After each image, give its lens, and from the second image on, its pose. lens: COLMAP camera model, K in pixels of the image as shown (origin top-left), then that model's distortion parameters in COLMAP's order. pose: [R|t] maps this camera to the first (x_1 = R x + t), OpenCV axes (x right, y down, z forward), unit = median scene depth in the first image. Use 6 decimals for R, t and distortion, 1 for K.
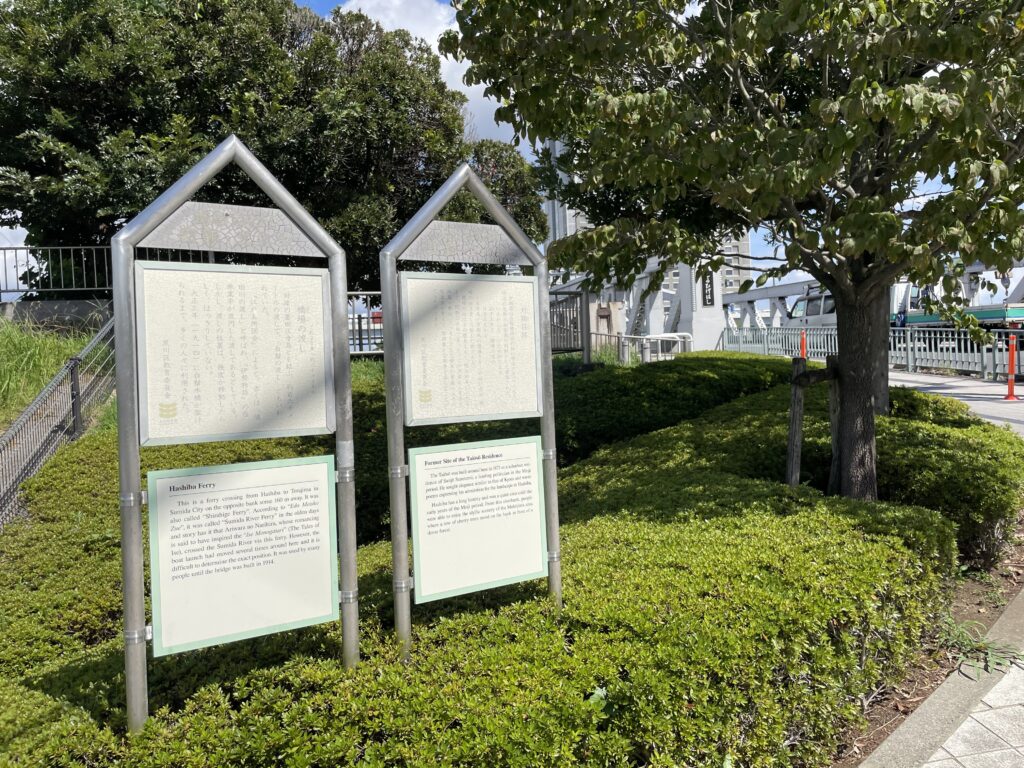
lens RADIAL K [[780.5, 0, 519.9], [0, 780.5, 378.5], [0, 0, 1]] dist [0.034241, -0.045648]
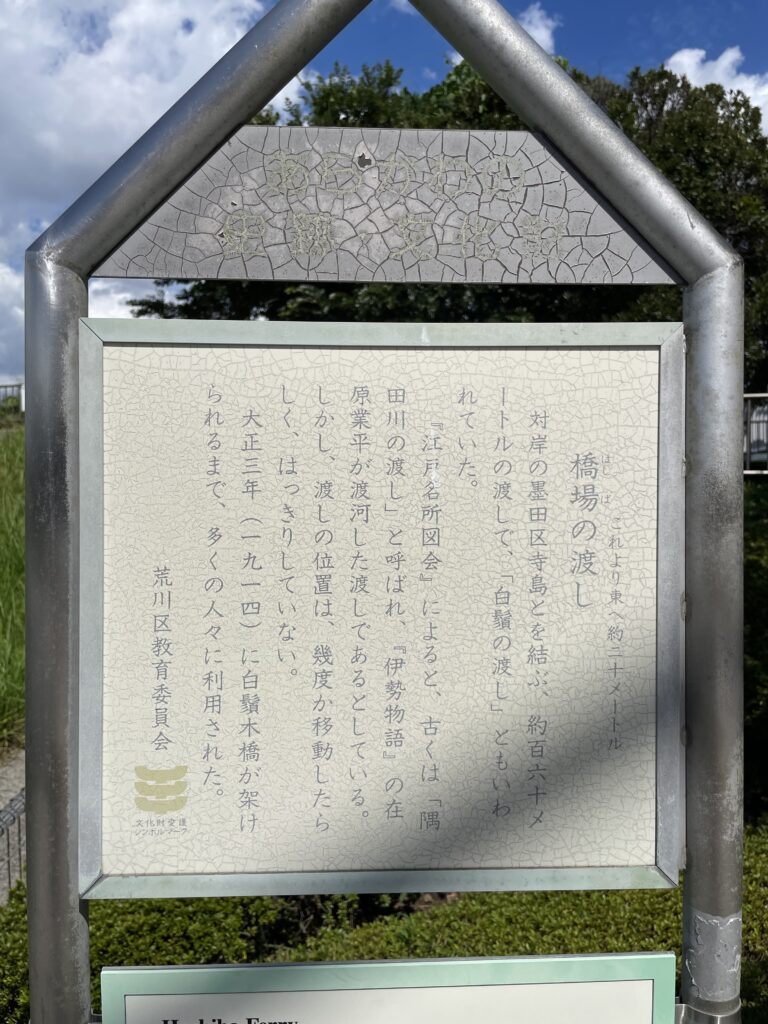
lens RADIAL K [[778.2, 0, 384.0], [0, 778.2, 507.1], [0, 0, 1]] dist [-0.007866, 0.013093]
pose [[0.869097, 0.043560, -0.492719, -0.200920], [-0.029996, 0.998923, 0.035404, -0.080913], [0.493731, -0.015990, 0.869468, 0.709754]]
